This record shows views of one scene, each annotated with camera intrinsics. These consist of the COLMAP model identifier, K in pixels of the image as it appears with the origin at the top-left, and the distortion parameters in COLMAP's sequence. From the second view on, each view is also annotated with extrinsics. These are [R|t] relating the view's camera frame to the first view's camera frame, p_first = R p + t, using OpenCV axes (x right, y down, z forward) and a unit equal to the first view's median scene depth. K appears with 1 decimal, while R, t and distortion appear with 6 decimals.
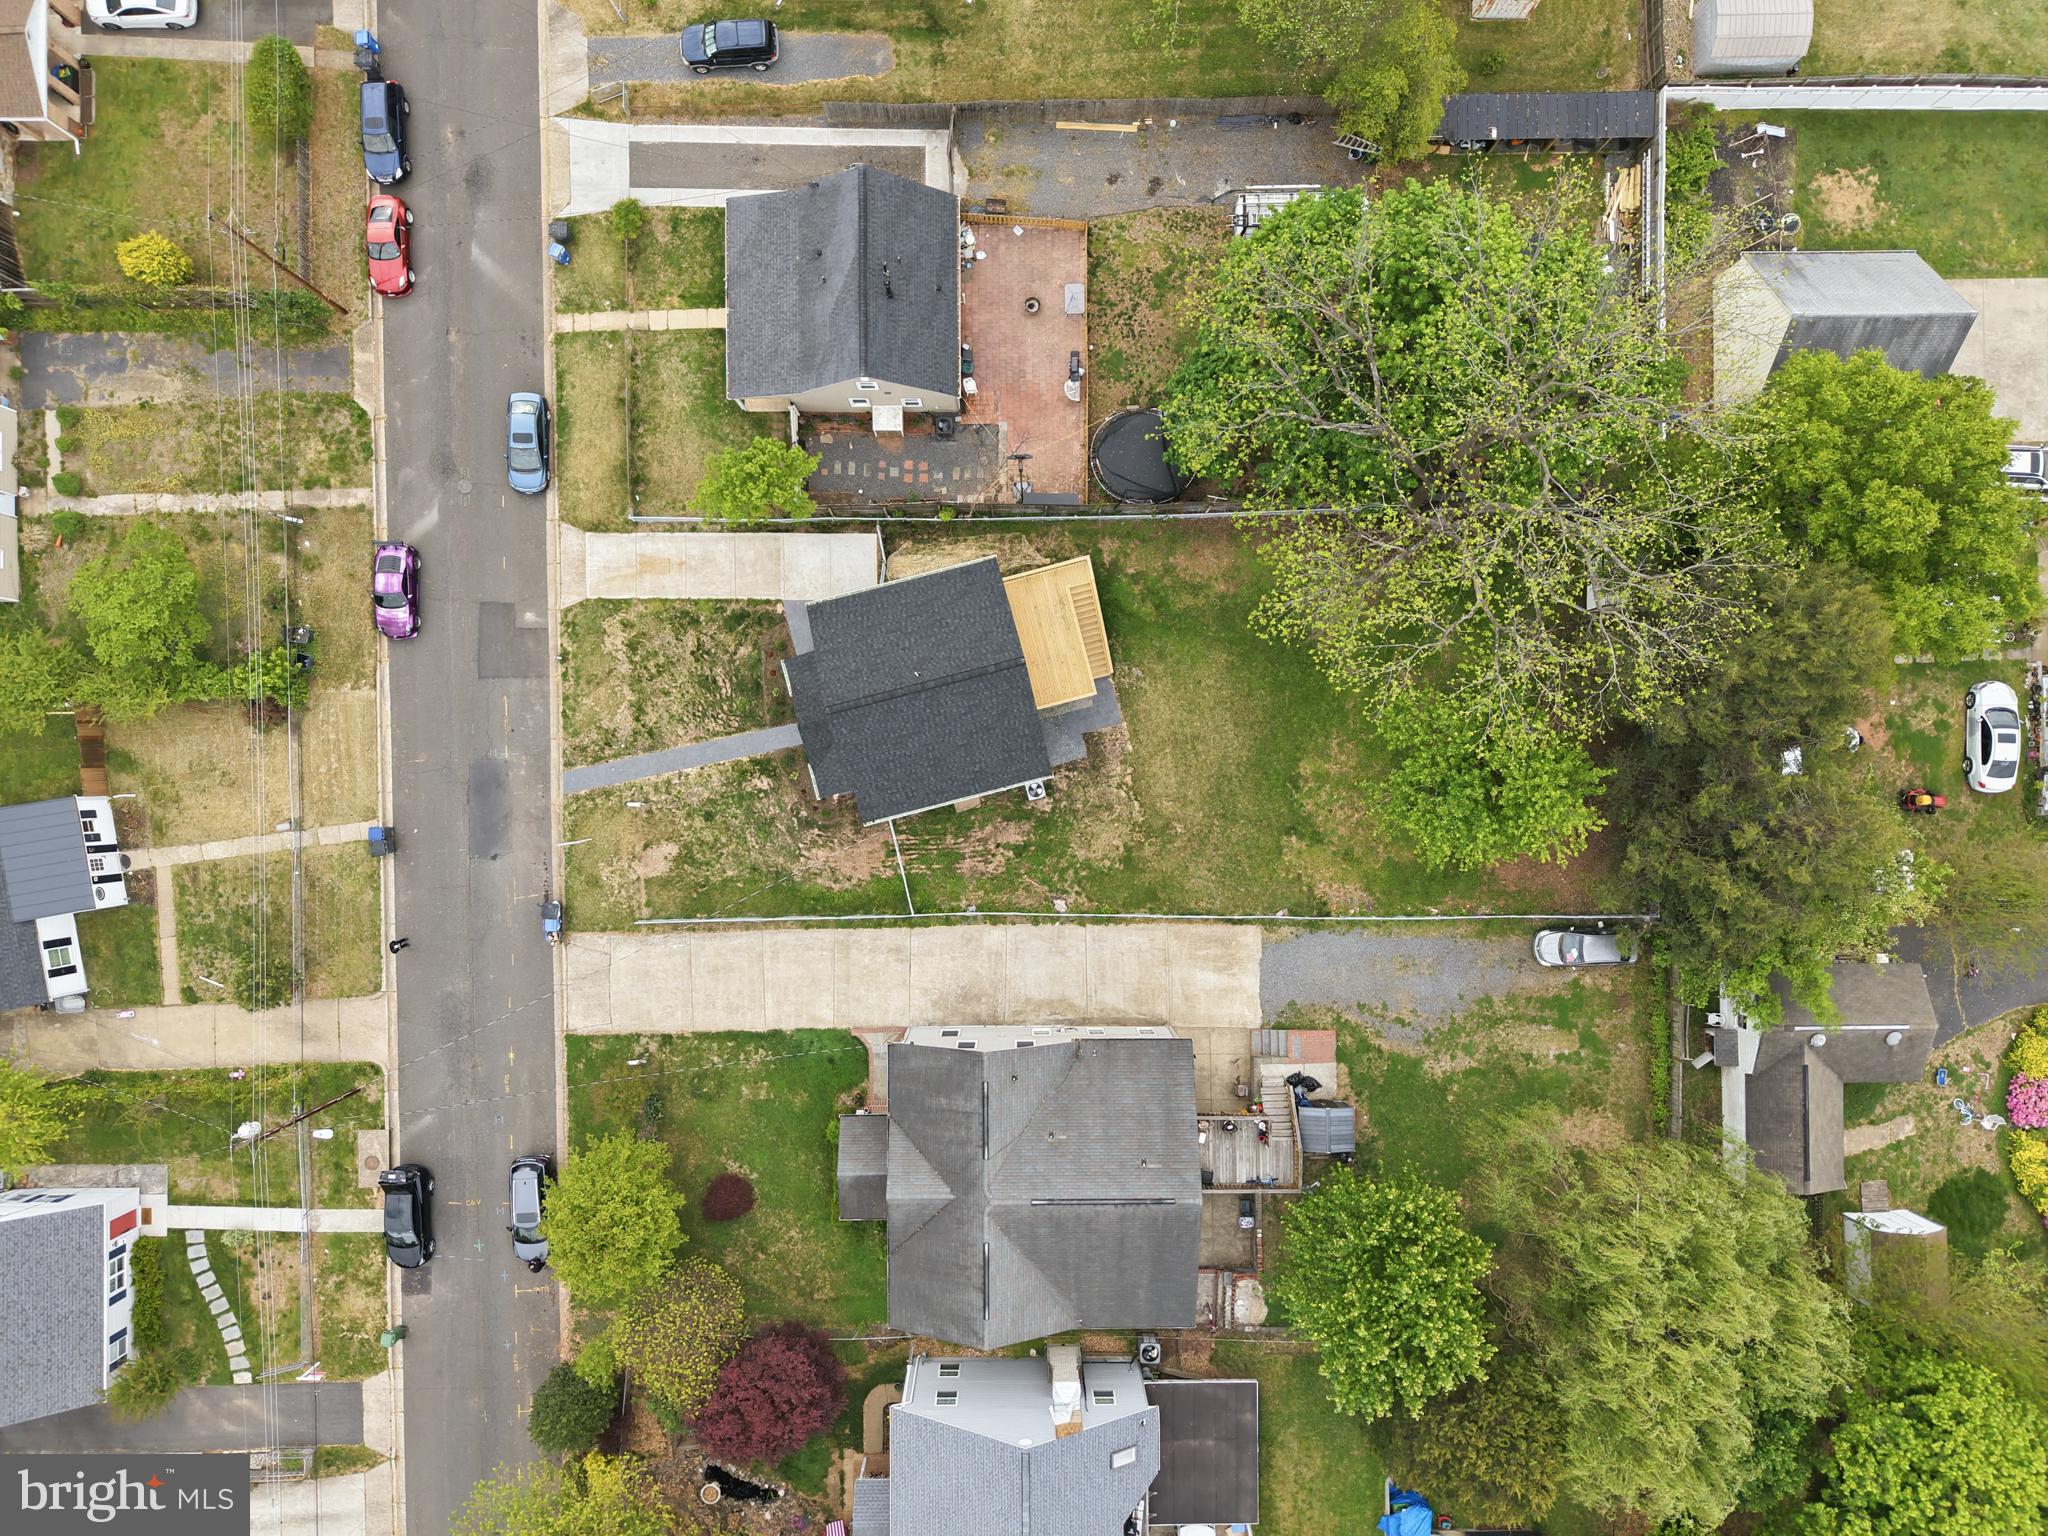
lens RADIAL K [[1379.4, 0, 995.9], [0, 1379.4, 766.6], [0, 0, 1]] dist [0.002211, -0.004741]
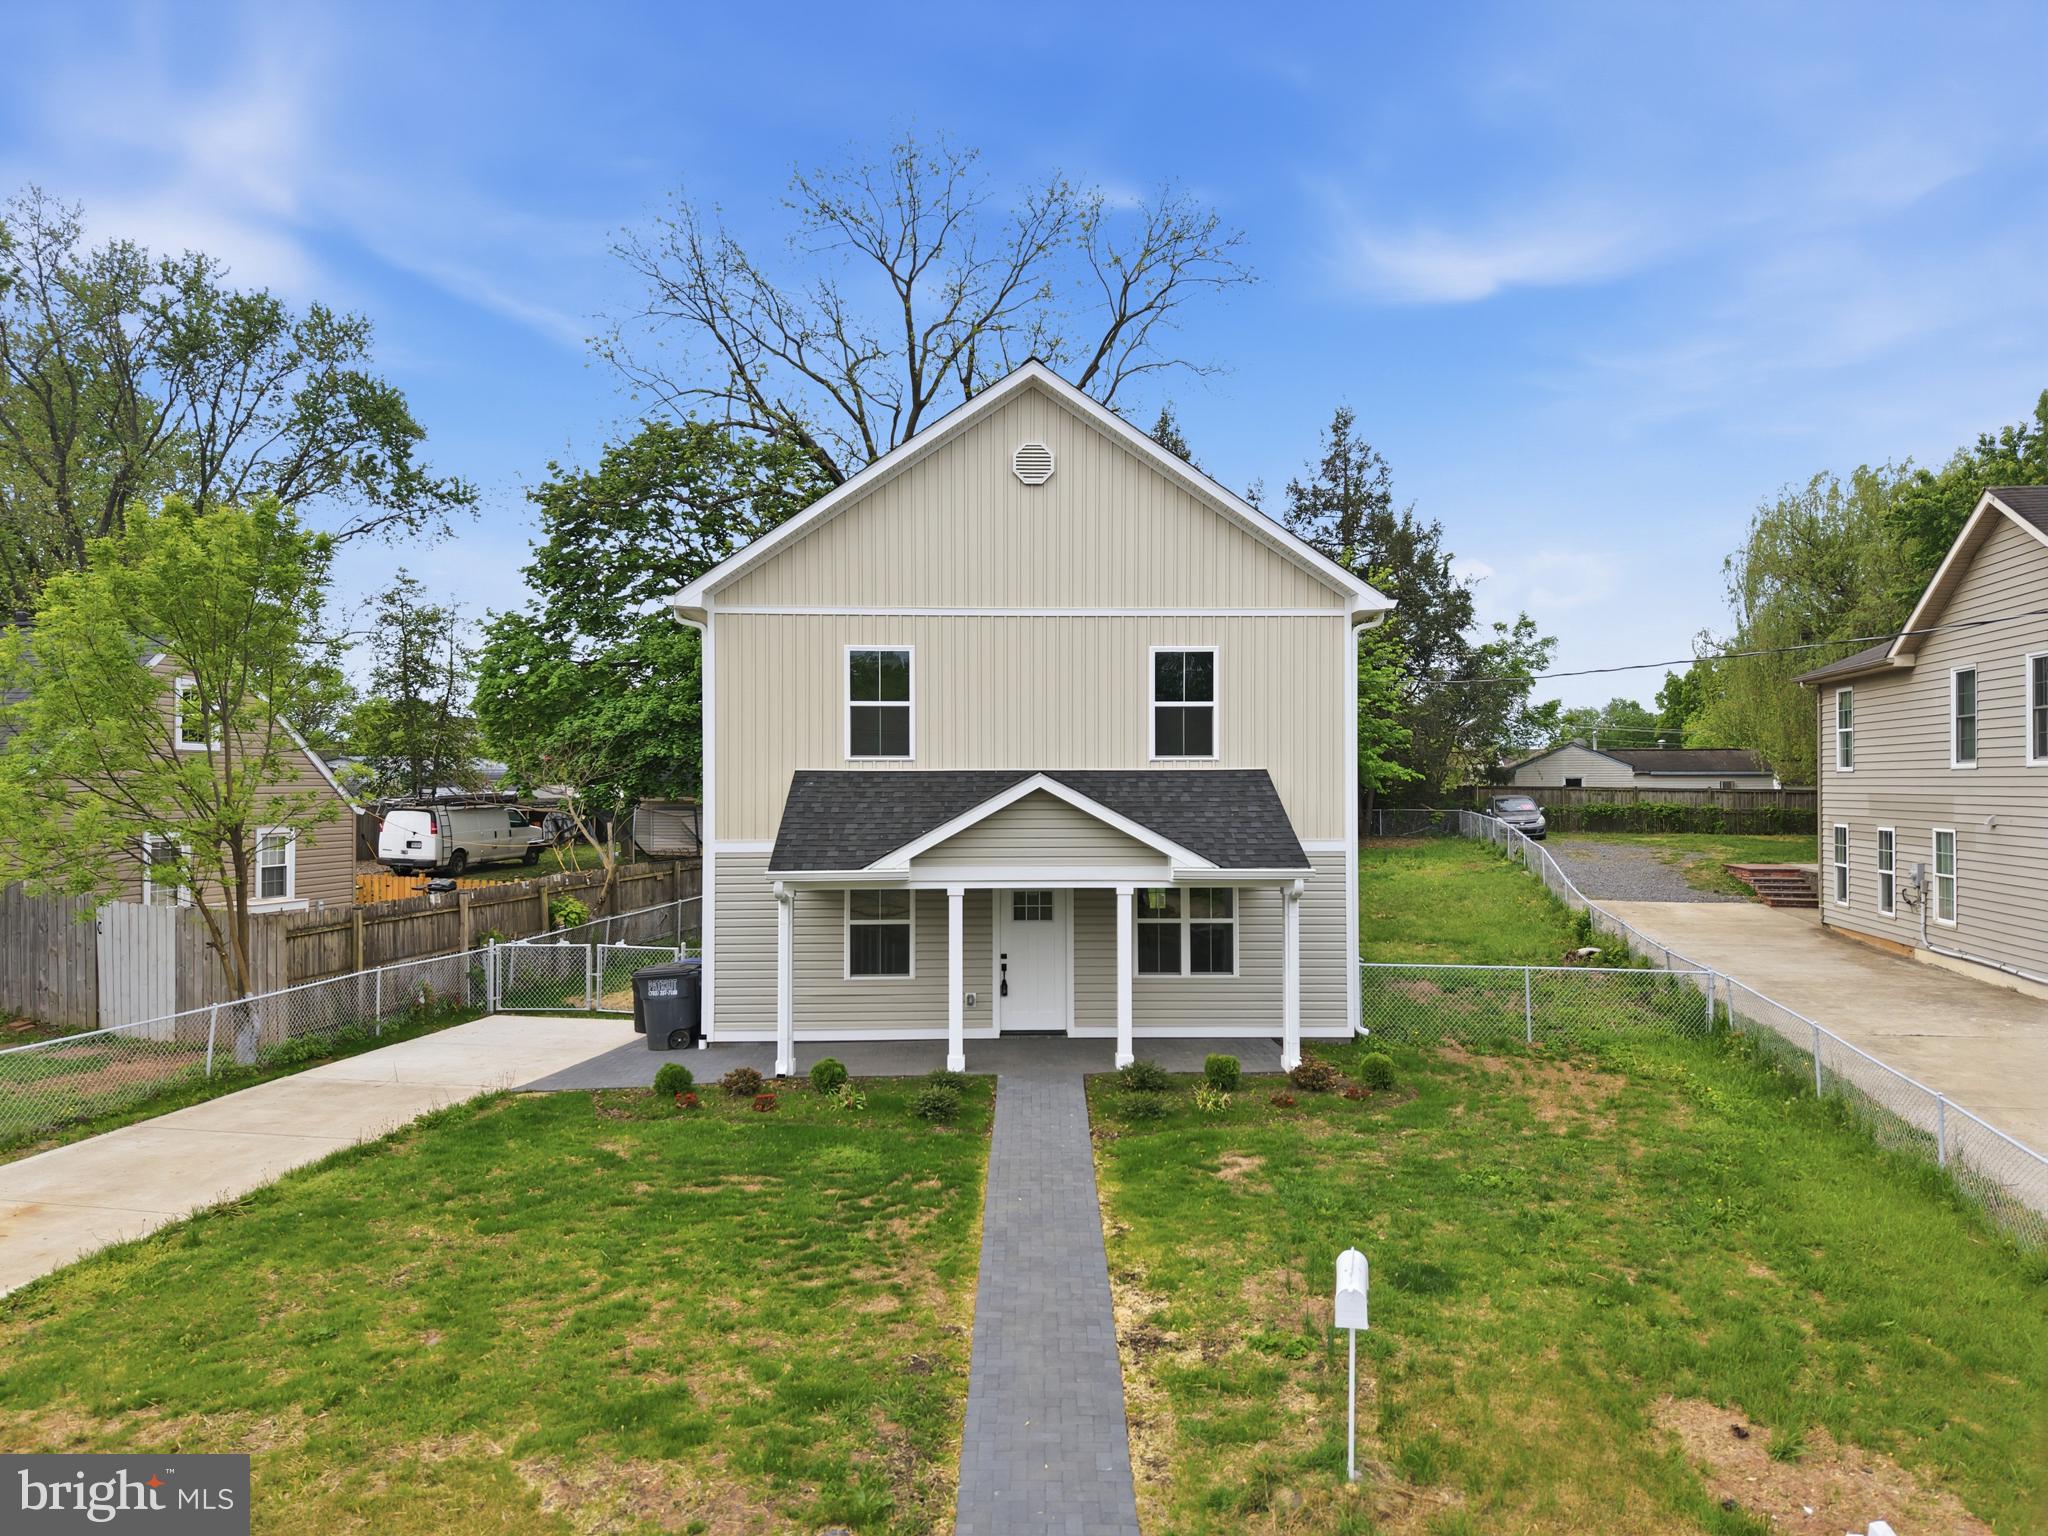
lens RADIAL K [[1379.4, 0, 995.9], [0, 1379.4, 766.6], [0, 0, 1]] dist [0.002211, -0.004741]
pose [[0.225755, -0.007150, 0.974158, -0.381311], [0.974184, 0.001150, -0.225753, 0.023448], [0.000494, 0.999974, 0.007225, 0.937307]]
